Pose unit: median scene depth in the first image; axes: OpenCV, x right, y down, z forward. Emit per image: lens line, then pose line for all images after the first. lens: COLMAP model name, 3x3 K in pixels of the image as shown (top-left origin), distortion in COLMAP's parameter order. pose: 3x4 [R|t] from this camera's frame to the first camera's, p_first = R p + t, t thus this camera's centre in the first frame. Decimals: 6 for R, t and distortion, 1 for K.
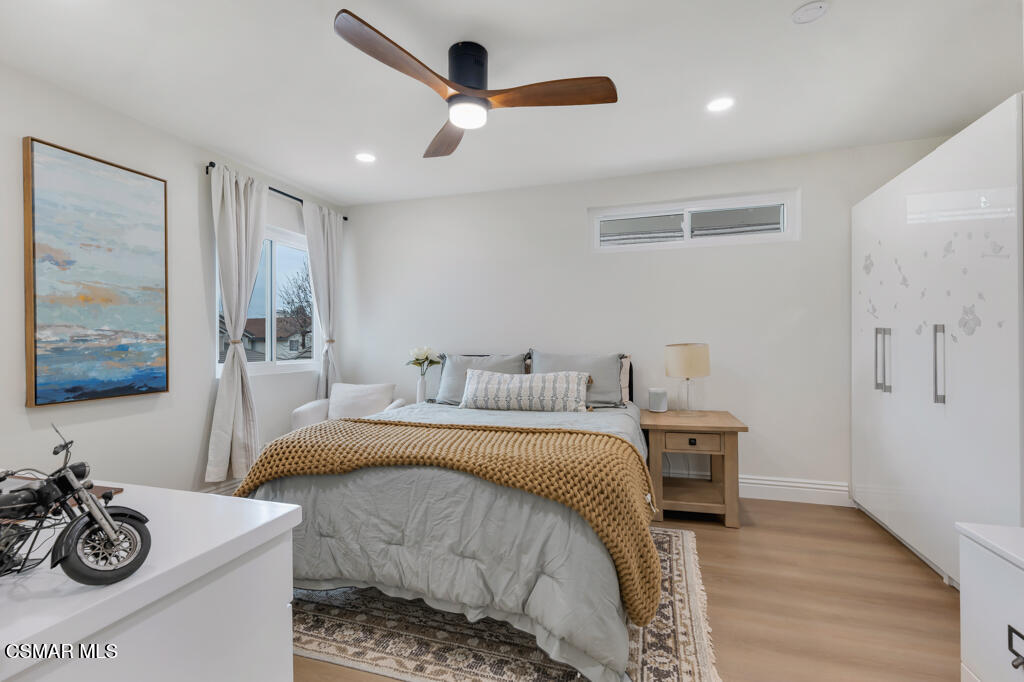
lens RADIAL K [[462.0, 0, 507.1], [0, 462.0, 341.8], [0, 0, 1]] dist [0.002650, -0.000097]
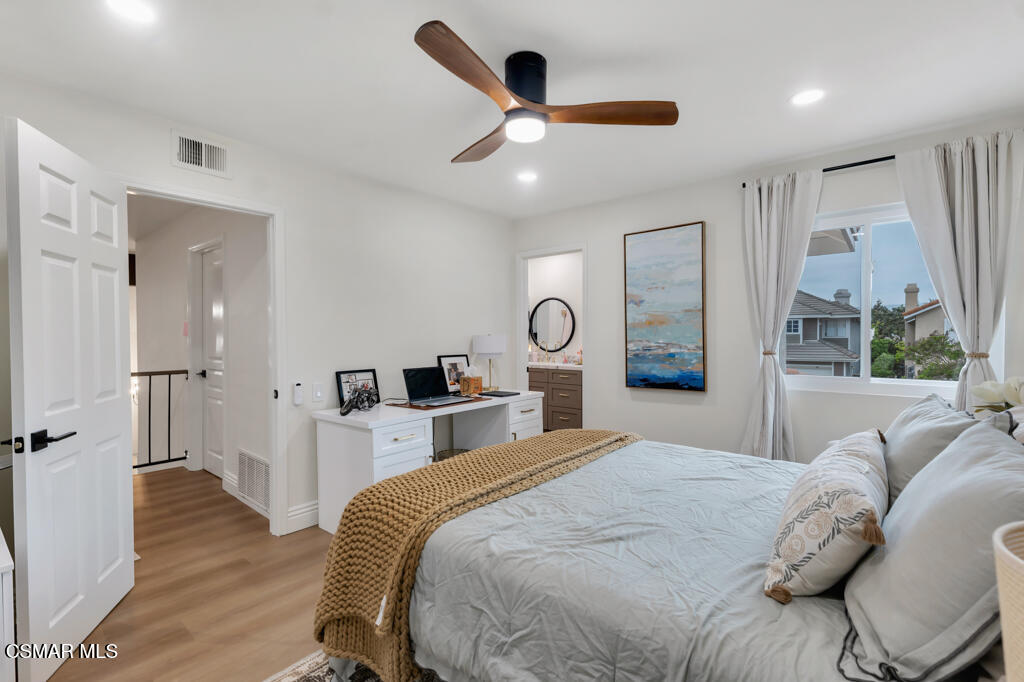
lens RADIAL K [[462.0, 0, 507.1], [0, 462.0, 341.8], [0, 0, 1]] dist [0.002650, -0.000097]
pose [[-0.386420, 0.015768, -0.922188, 0.673650], [0.006420, 0.999876, 0.014406, -0.052139], [0.922301, -0.000354, -0.386473, 1.096015]]
